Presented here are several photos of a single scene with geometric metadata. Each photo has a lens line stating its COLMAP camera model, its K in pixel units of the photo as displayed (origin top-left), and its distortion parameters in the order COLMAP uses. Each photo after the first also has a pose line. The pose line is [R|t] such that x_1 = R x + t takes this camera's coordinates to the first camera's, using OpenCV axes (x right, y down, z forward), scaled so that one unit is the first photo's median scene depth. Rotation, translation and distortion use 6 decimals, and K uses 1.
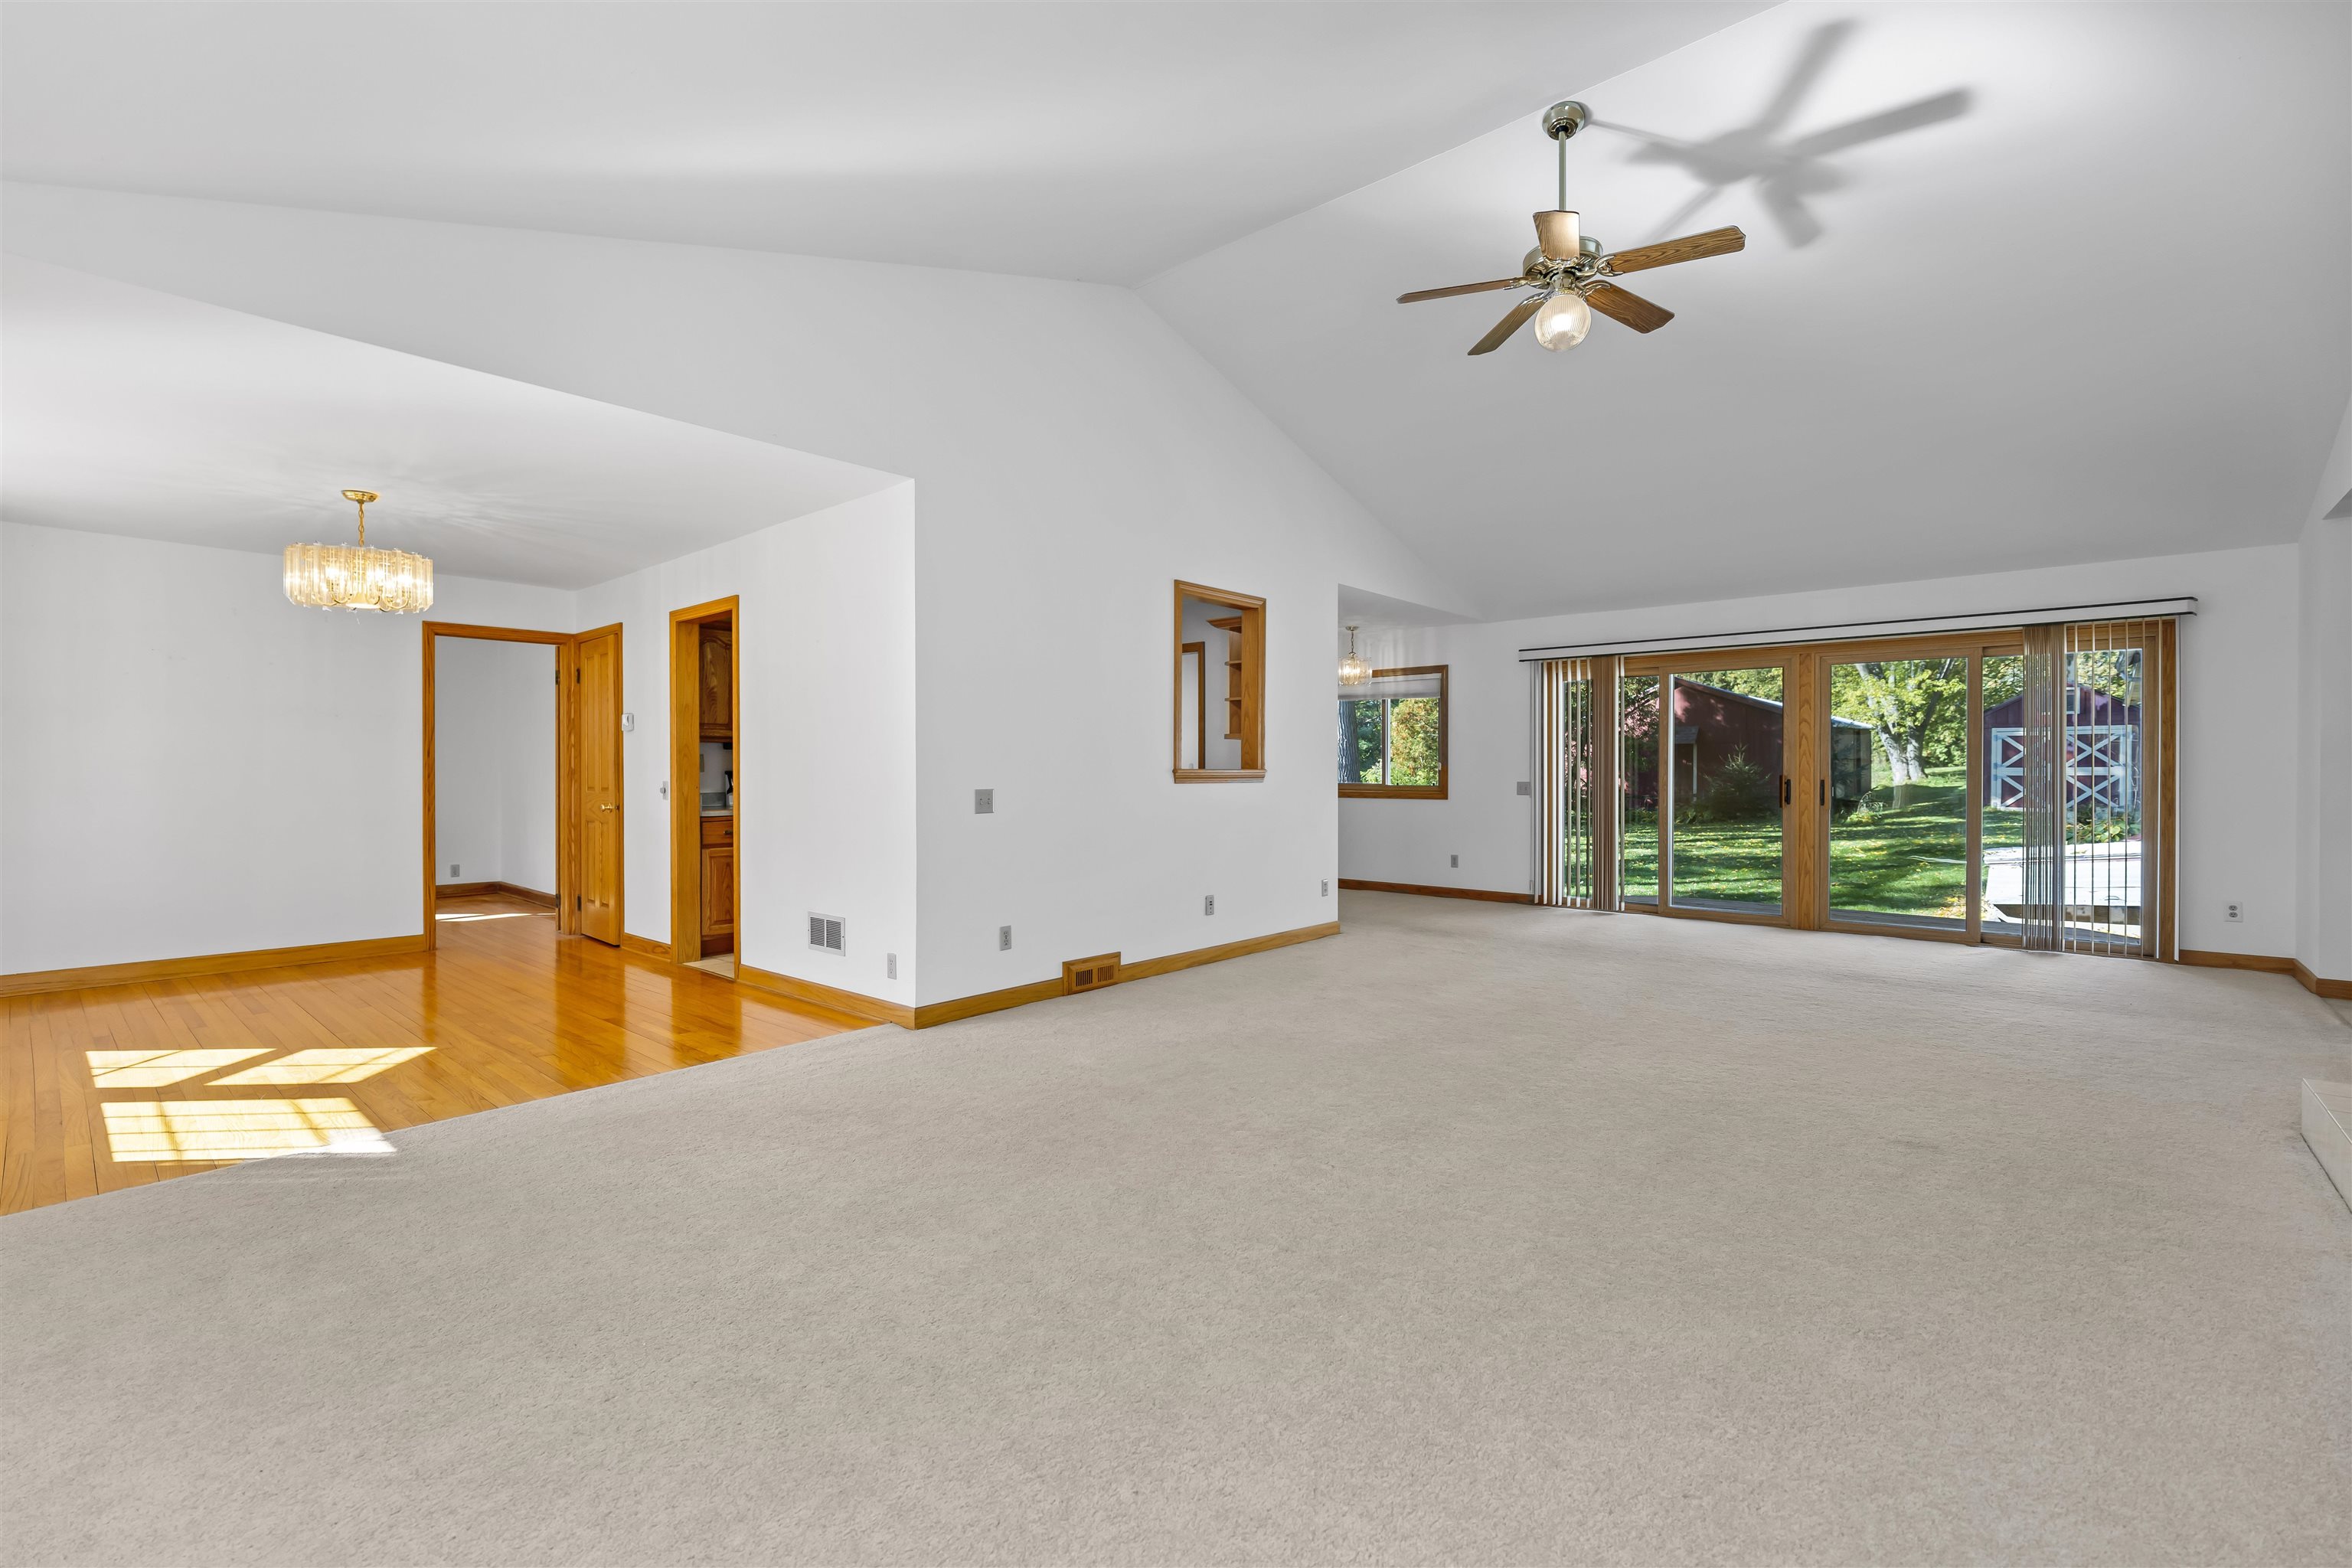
lens RADIAL K [[1019.6, 0, 1178.0], [0, 1019.6, 780.0], [0, 0, 1]] dist [0.010605, -0.001486]
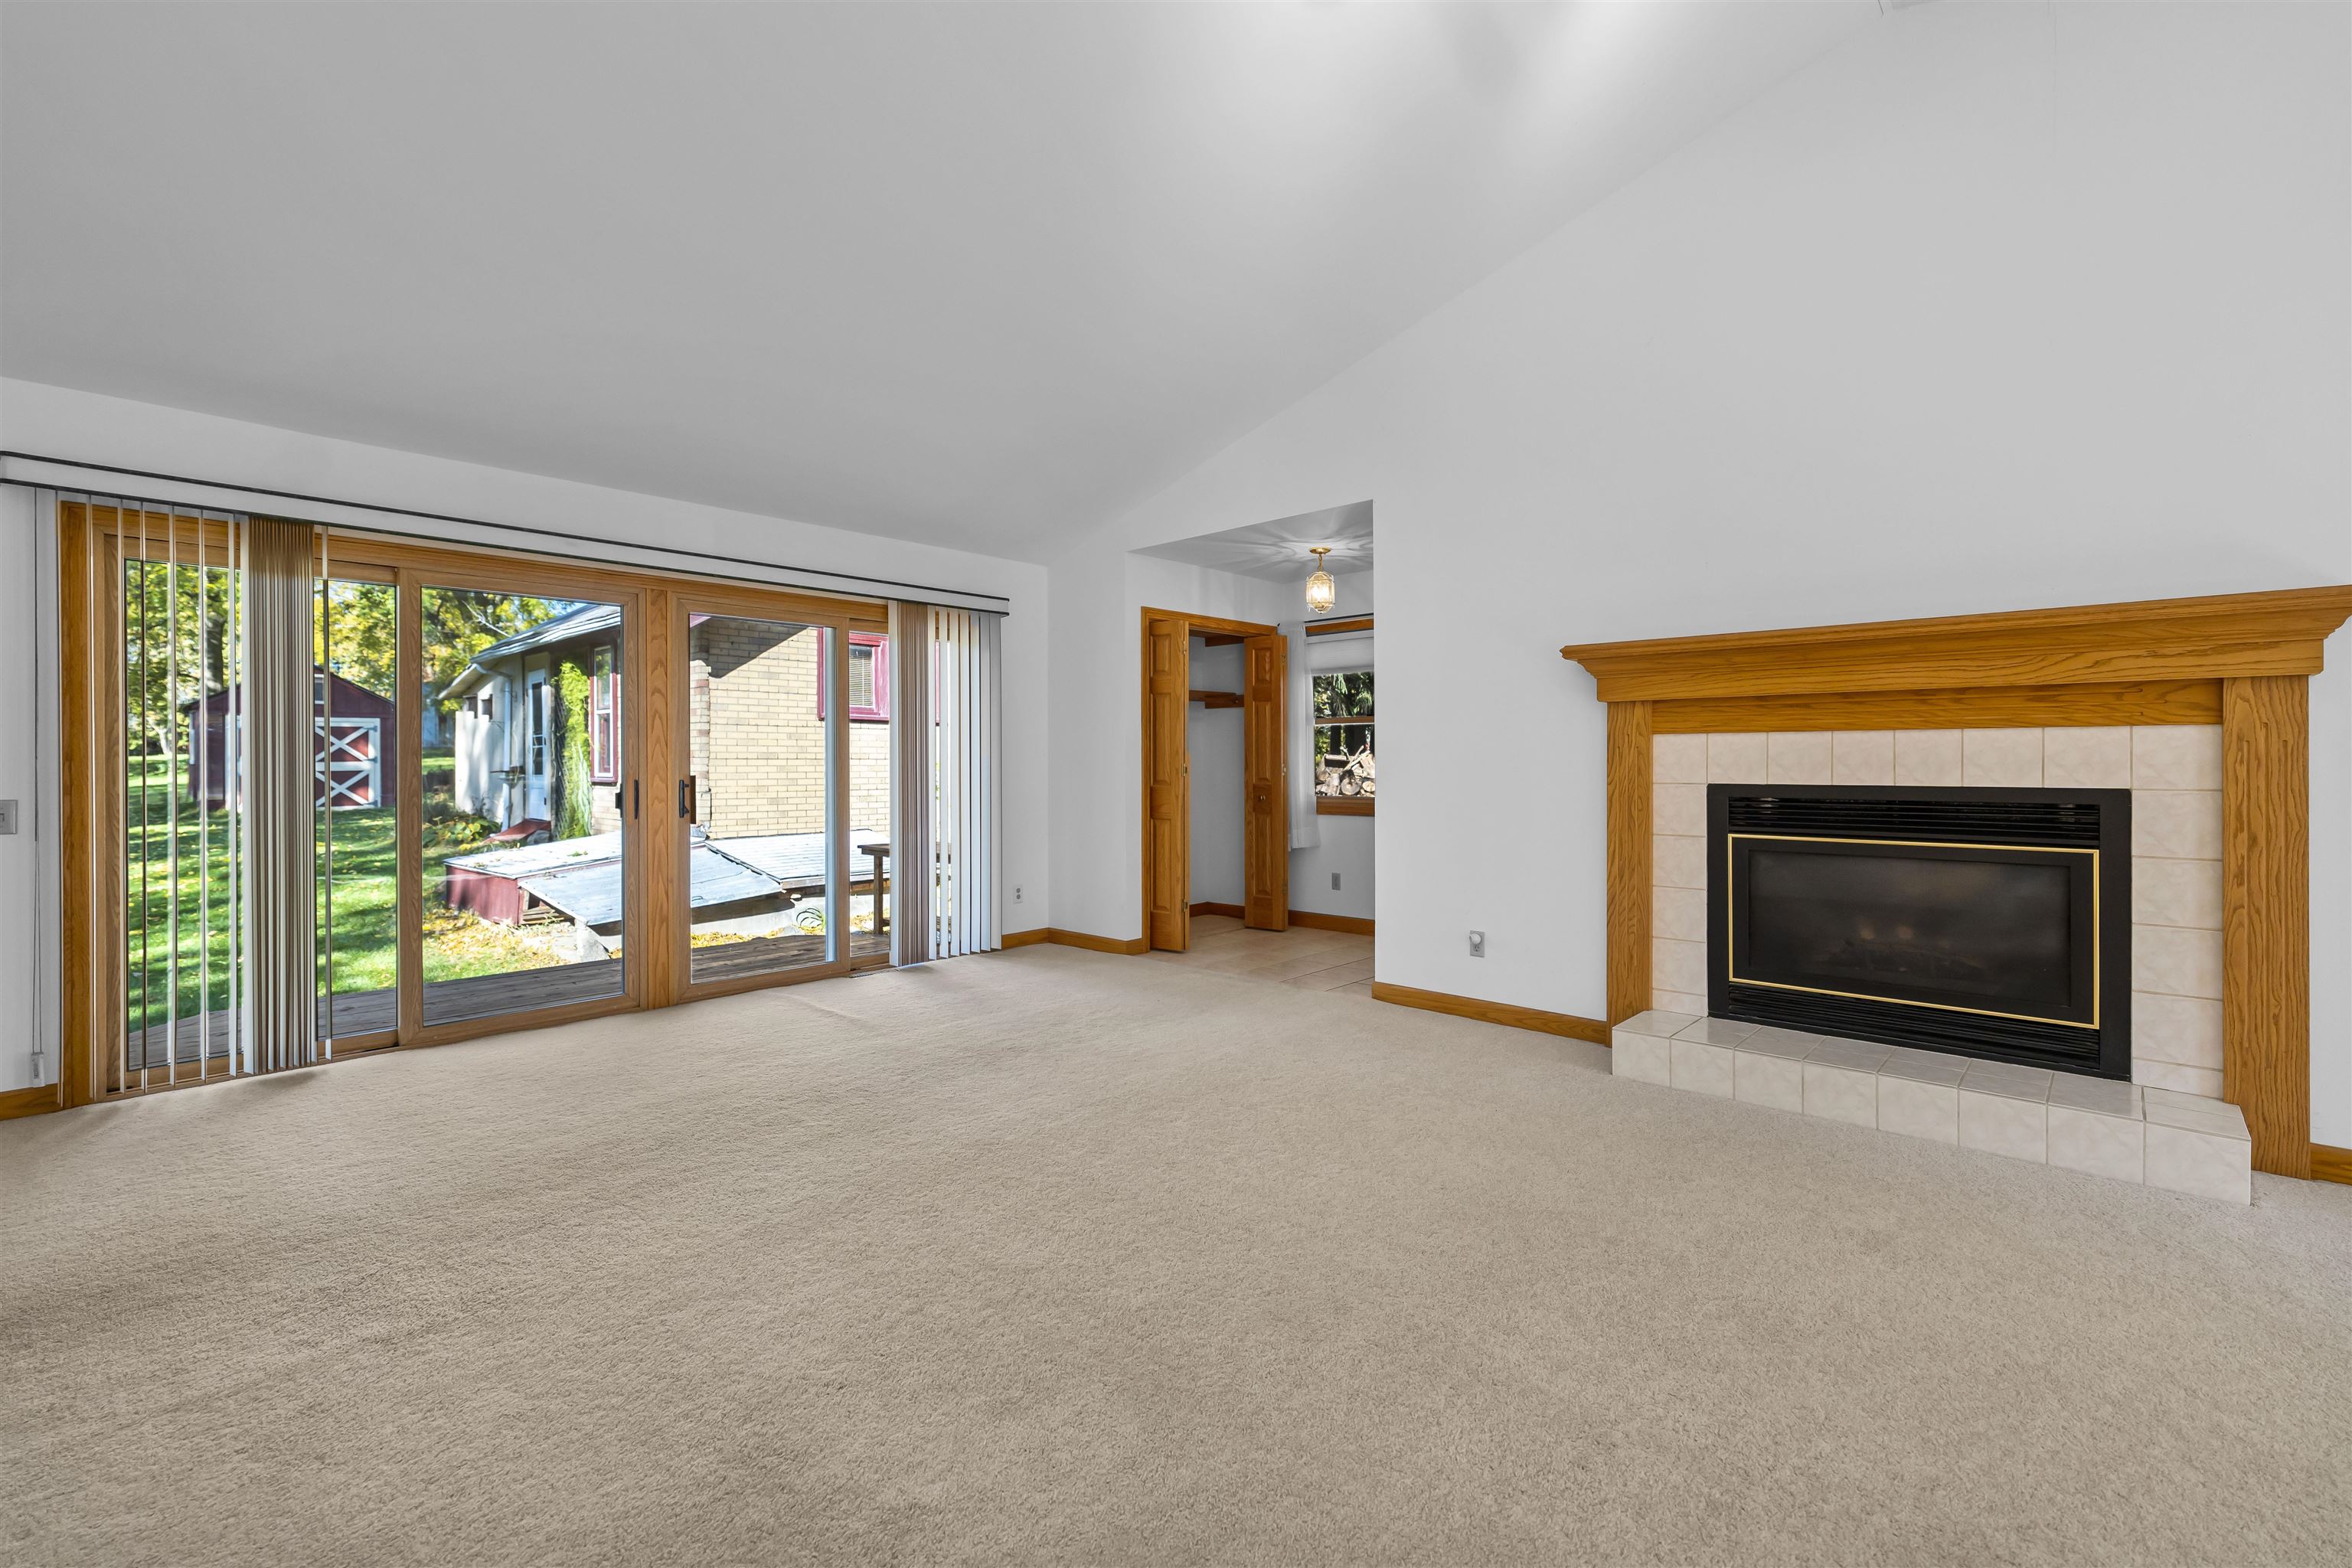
lens RADIAL K [[1019.6, 0, 1181.3], [0, 1019.6, 764.0], [0, 0, 1]] dist [0.010605, -0.001486]
pose [[0.043140, -0.001983, 0.999067, -0.035128], [0.011376, 0.999934, 0.001493, -0.007312], [-0.999004, 0.011301, 0.043160, 0.527675]]
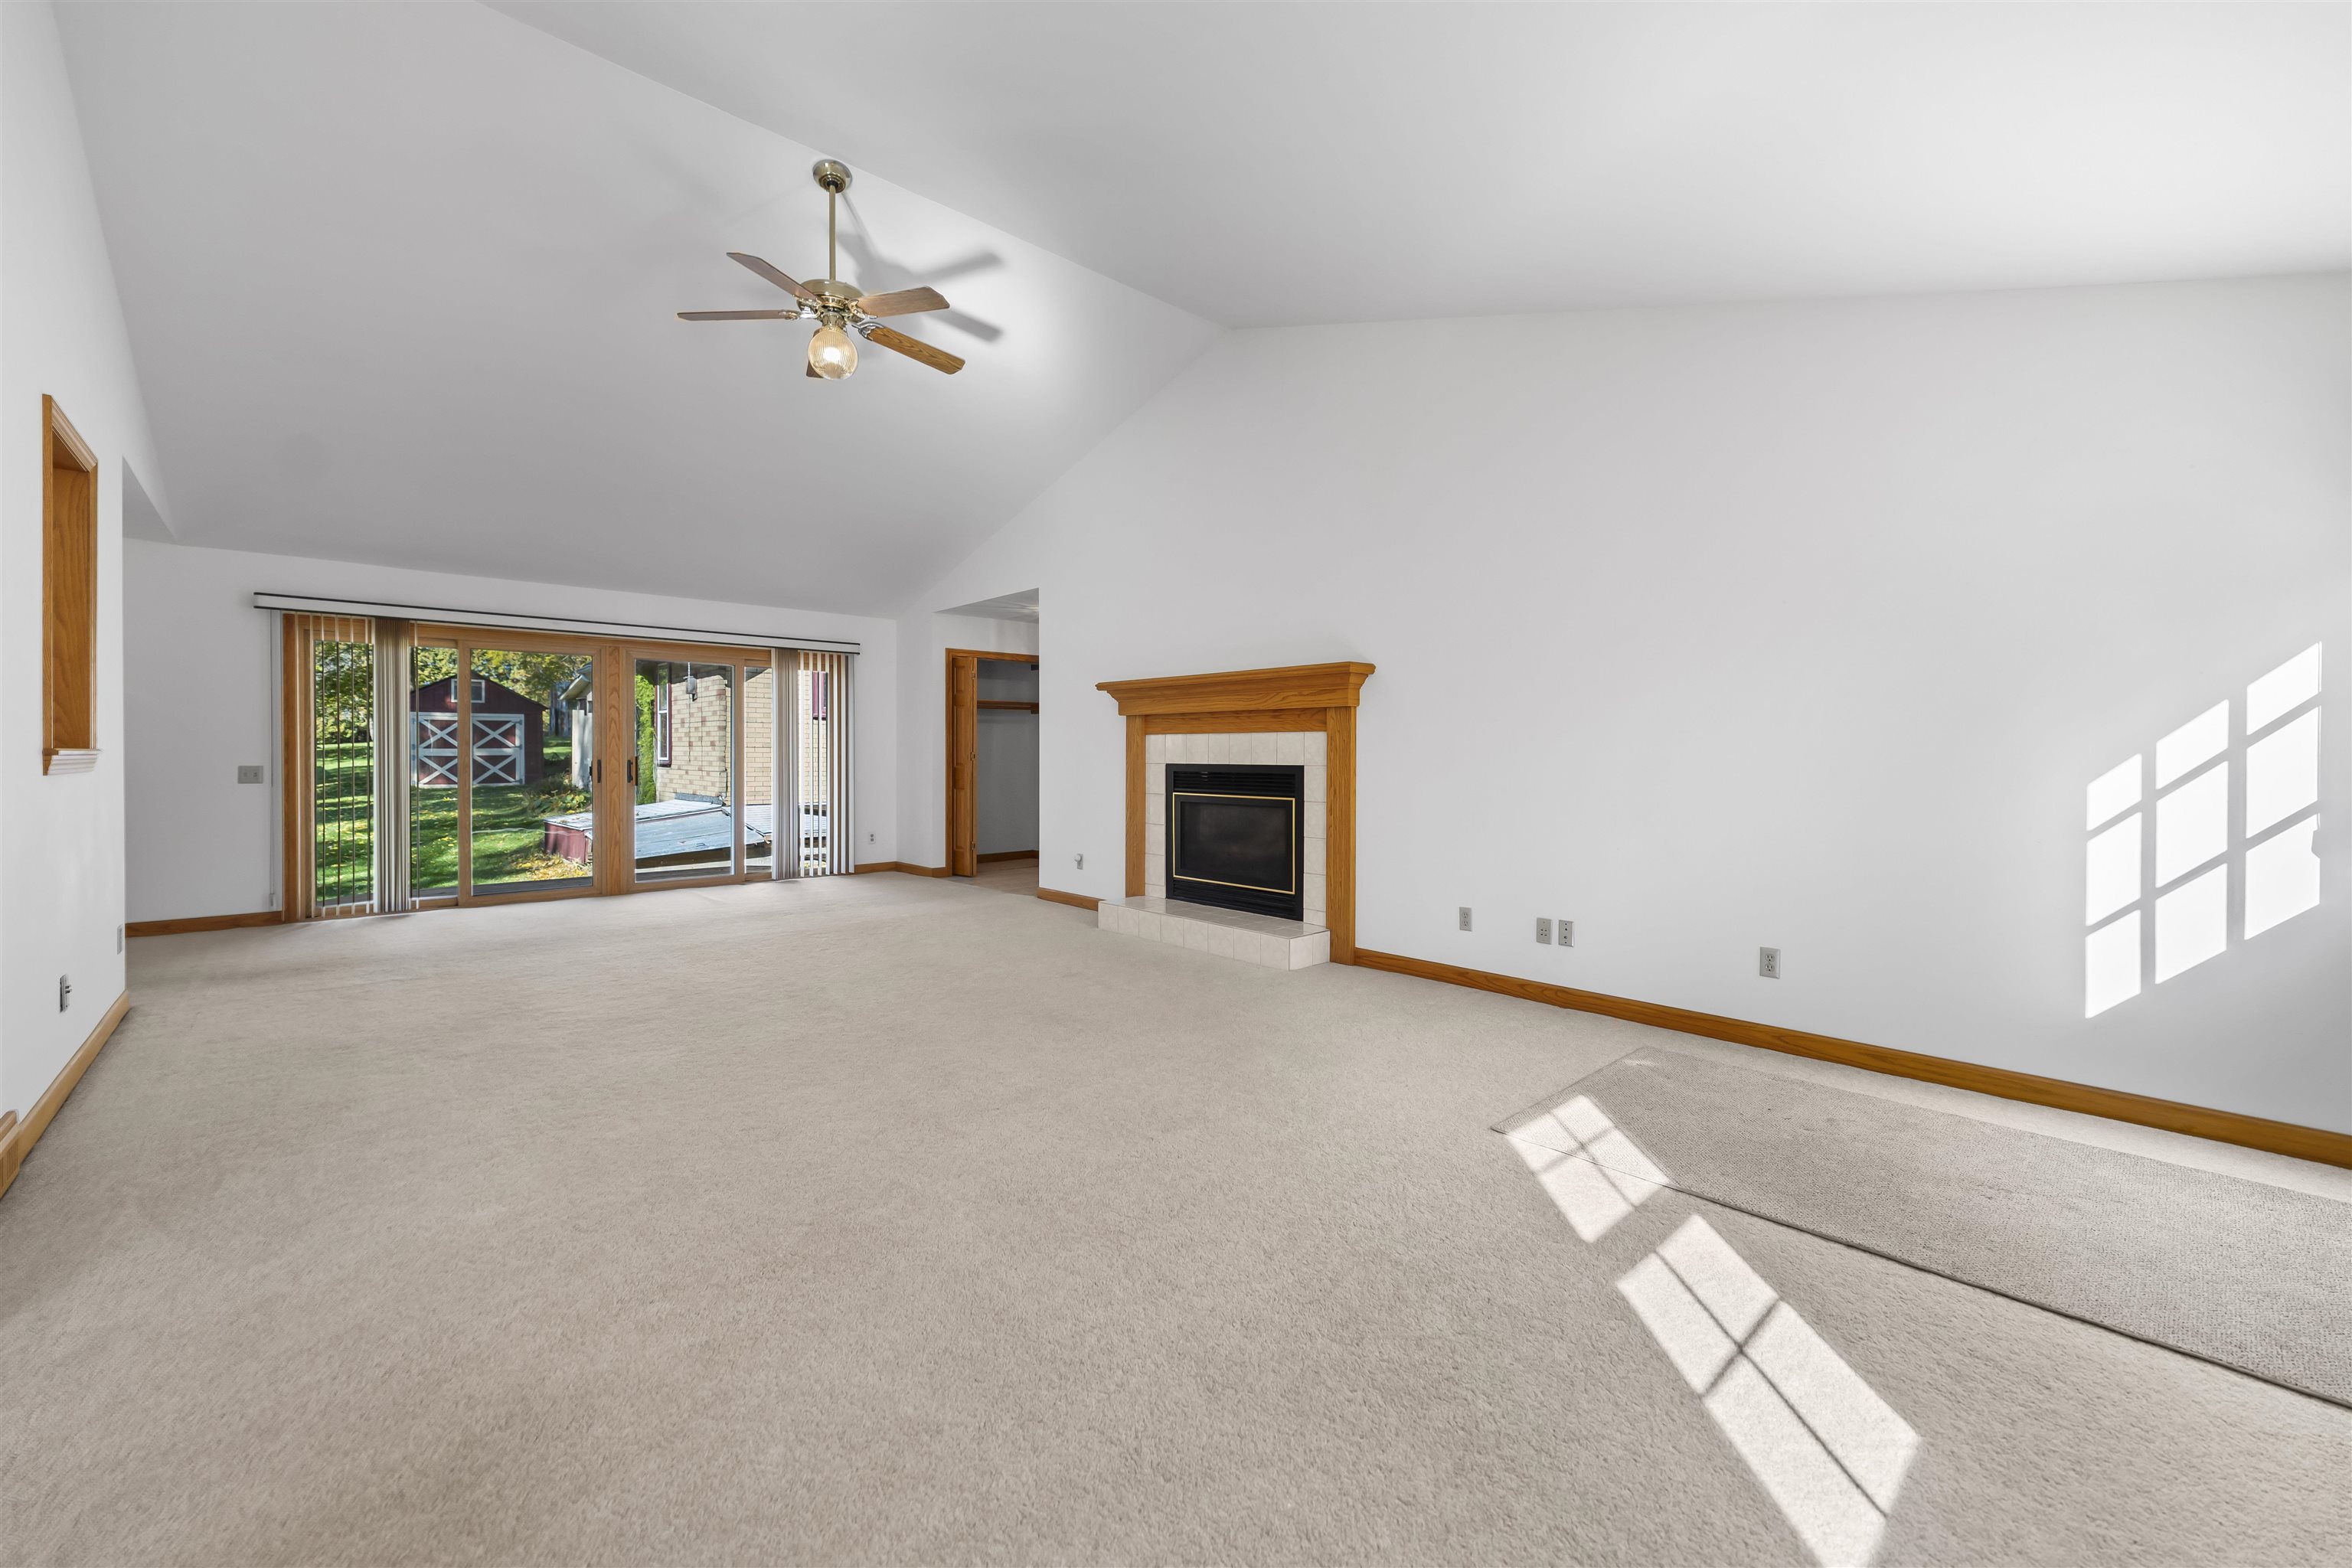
lens RADIAL K [[934.6, 0, 1172.5], [0, 934.6, 759.3], [0, 0, 1]] dist [0.004519, 0.000906]
pose [[0.120164, -0.007297, 0.992727, -0.274754], [0.007118, 0.999954, 0.006489, -0.003091], [-0.992728, 0.006287, 0.120211, 0.231309]]
